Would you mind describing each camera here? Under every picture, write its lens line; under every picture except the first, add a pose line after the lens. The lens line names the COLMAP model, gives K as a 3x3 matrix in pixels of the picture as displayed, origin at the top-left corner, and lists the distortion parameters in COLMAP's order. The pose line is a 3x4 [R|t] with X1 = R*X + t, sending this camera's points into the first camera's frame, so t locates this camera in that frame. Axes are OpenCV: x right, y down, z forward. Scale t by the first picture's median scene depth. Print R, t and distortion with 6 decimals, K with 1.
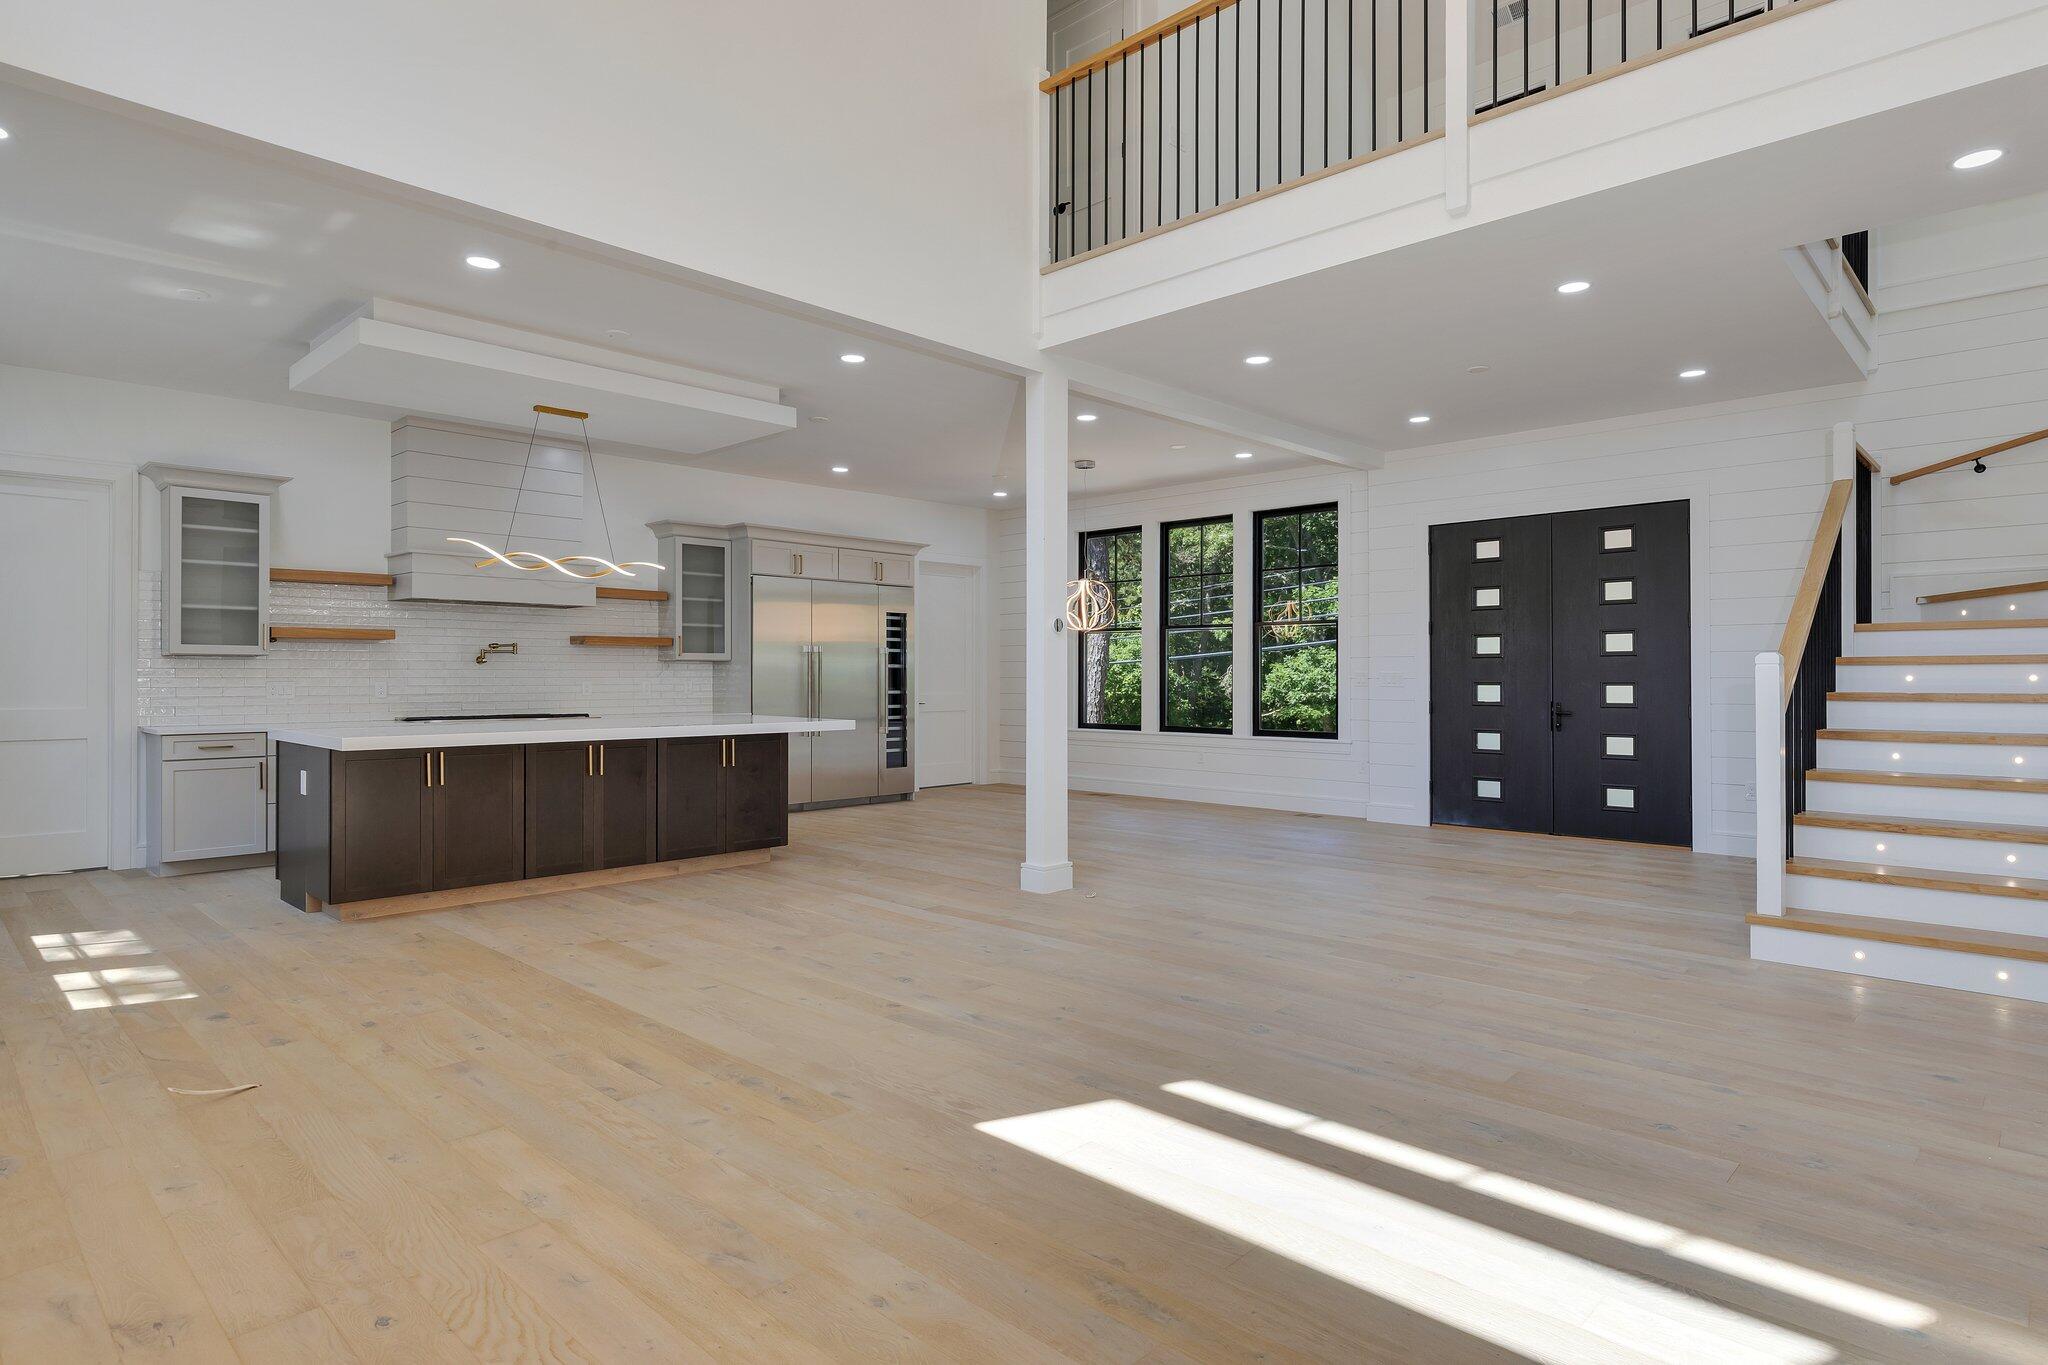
lens RADIAL K [[1099.7, 0, 1048.6], [0, 1099.7, 674.2], [0, 0, 1]] dist [0.001966, 0.000859]
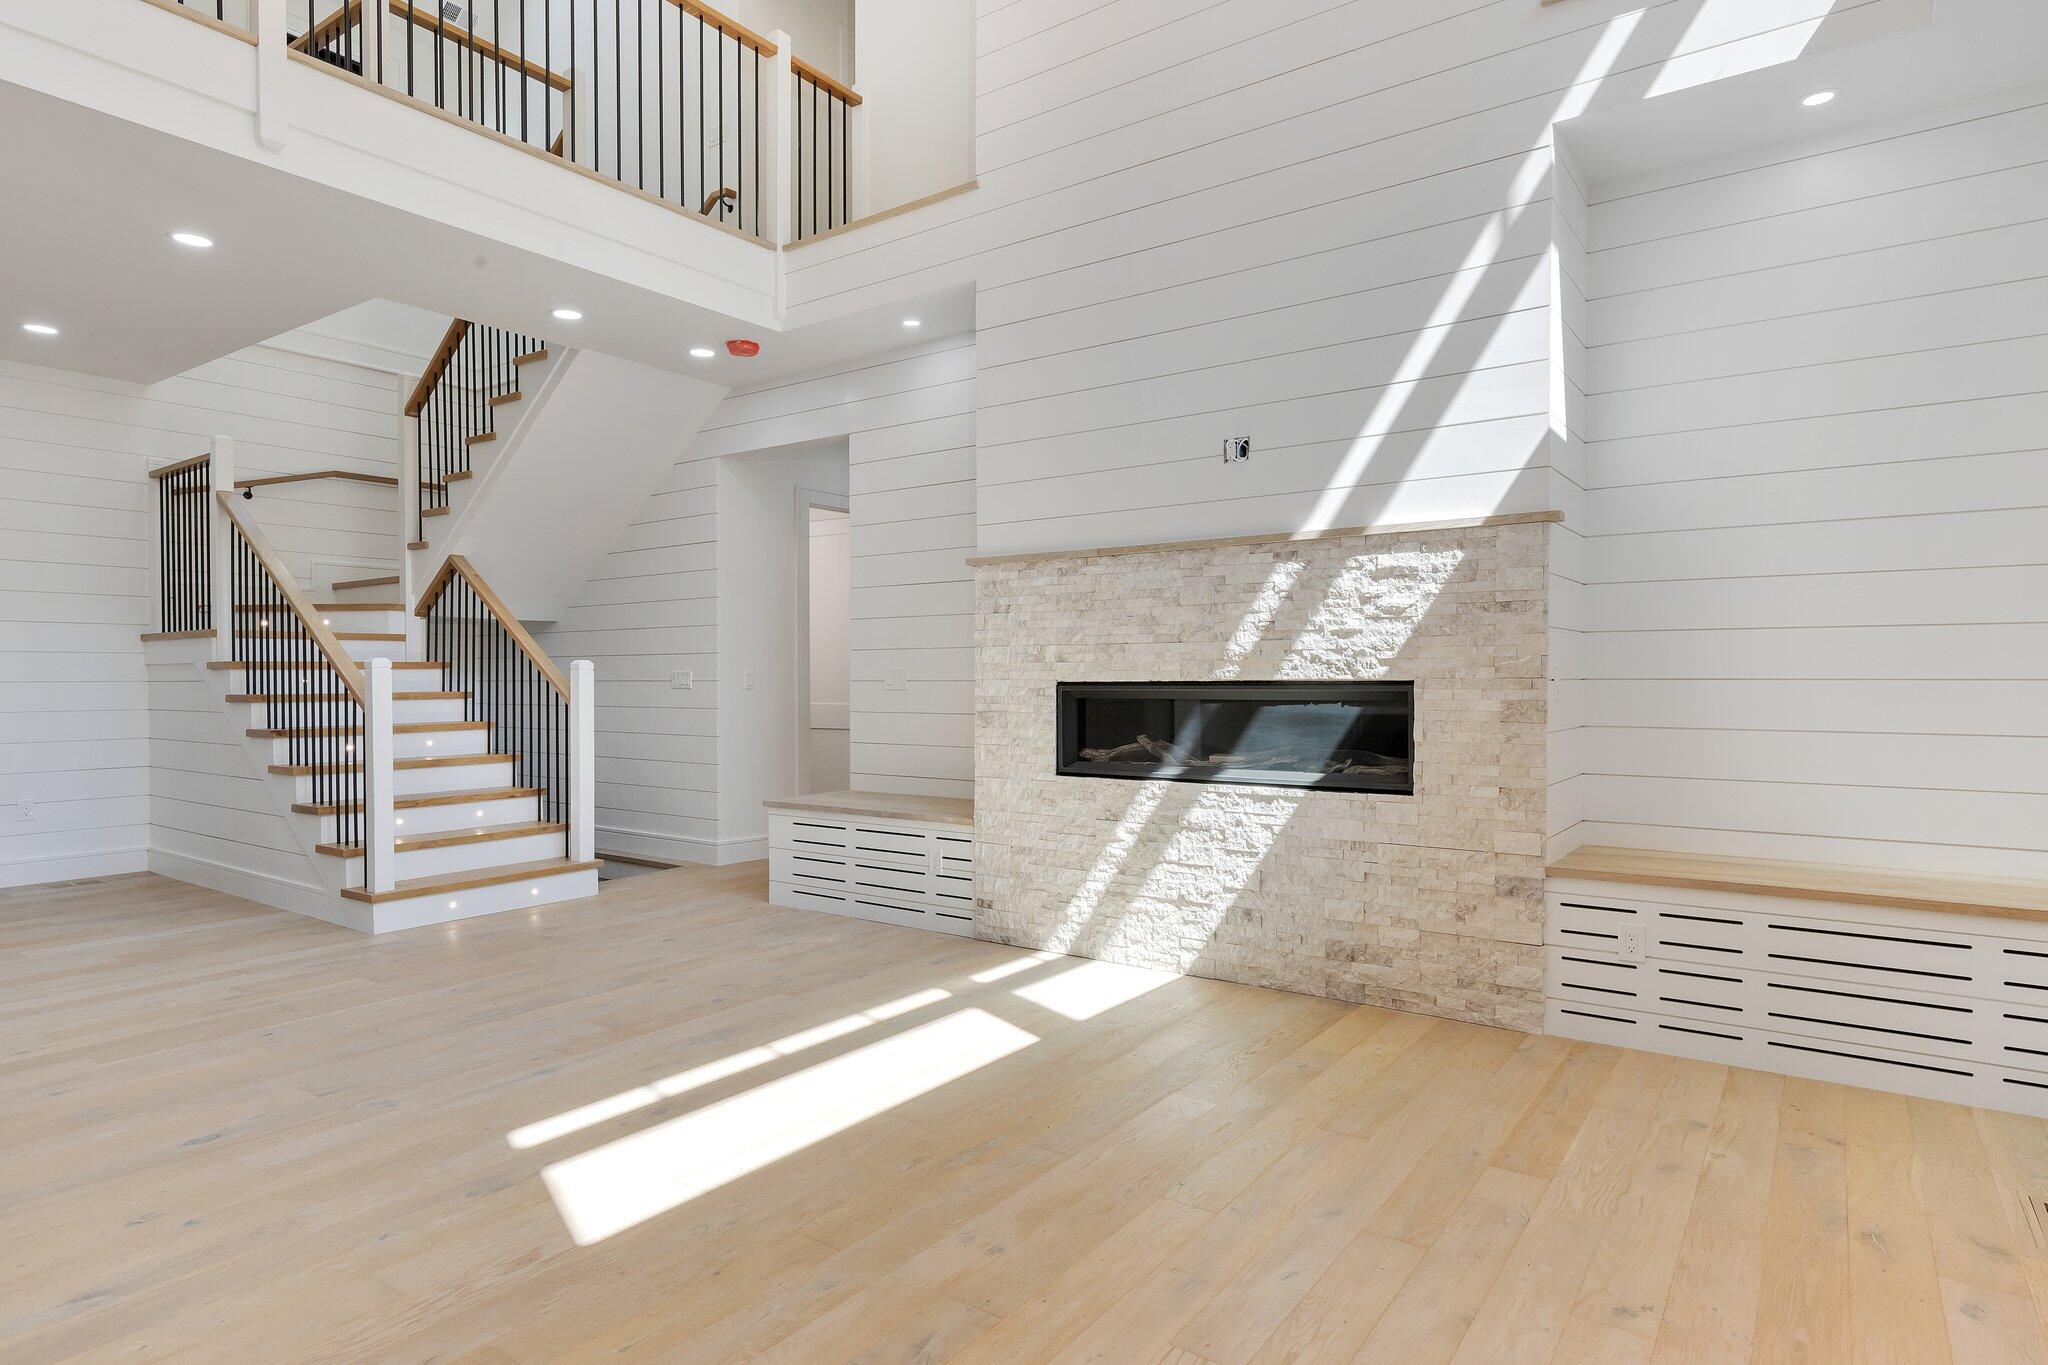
lens RADIAL K [[1099.7, 0, 1048.6], [0, 1099.7, 674.2], [0, 0, 1]] dist [0.001966, 0.000859]
pose [[-0.132646, 0.003727, 0.991156, -0.723030], [0.001077, 0.999993, -0.003616, 0.003408], [-0.991163, 0.000588, -0.132649, 0.636975]]
